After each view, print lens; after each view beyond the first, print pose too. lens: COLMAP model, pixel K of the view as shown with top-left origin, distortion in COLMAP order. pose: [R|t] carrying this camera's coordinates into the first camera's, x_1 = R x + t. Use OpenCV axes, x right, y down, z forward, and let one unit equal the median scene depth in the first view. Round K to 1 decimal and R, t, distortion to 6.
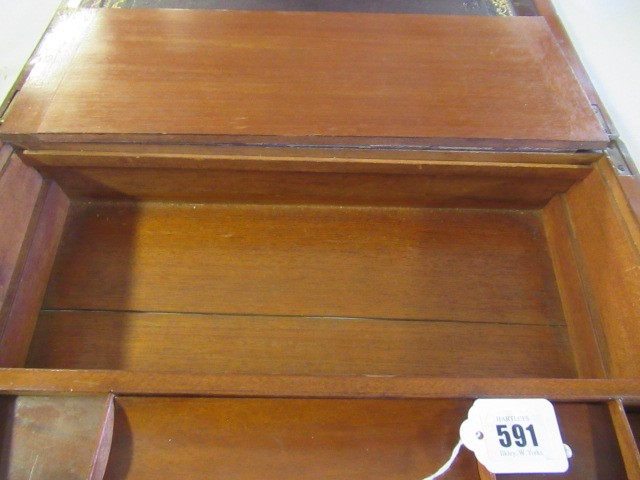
lens RADIAL K [[475.8, 0, 317.0], [0, 475.8, 242.2], [0, 0, 1]] dist [-0.006037, 0.001926]
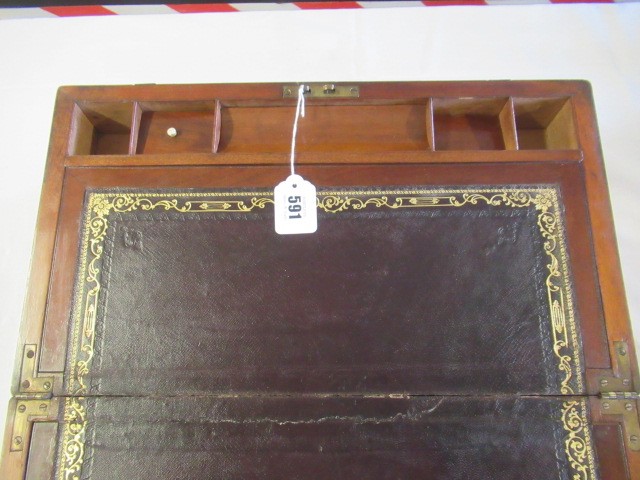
lens RADIAL K [[475.8, 0, 317.0], [0, 475.8, 242.2], [0, 0, 1]] dist [-0.006037, 0.001926]
pose [[0.998492, -0.044387, -0.032311, 0.010671], [0.052386, 0.946370, 0.318809, -0.975171], [0.016427, -0.320021, 0.947268, 0.258239]]
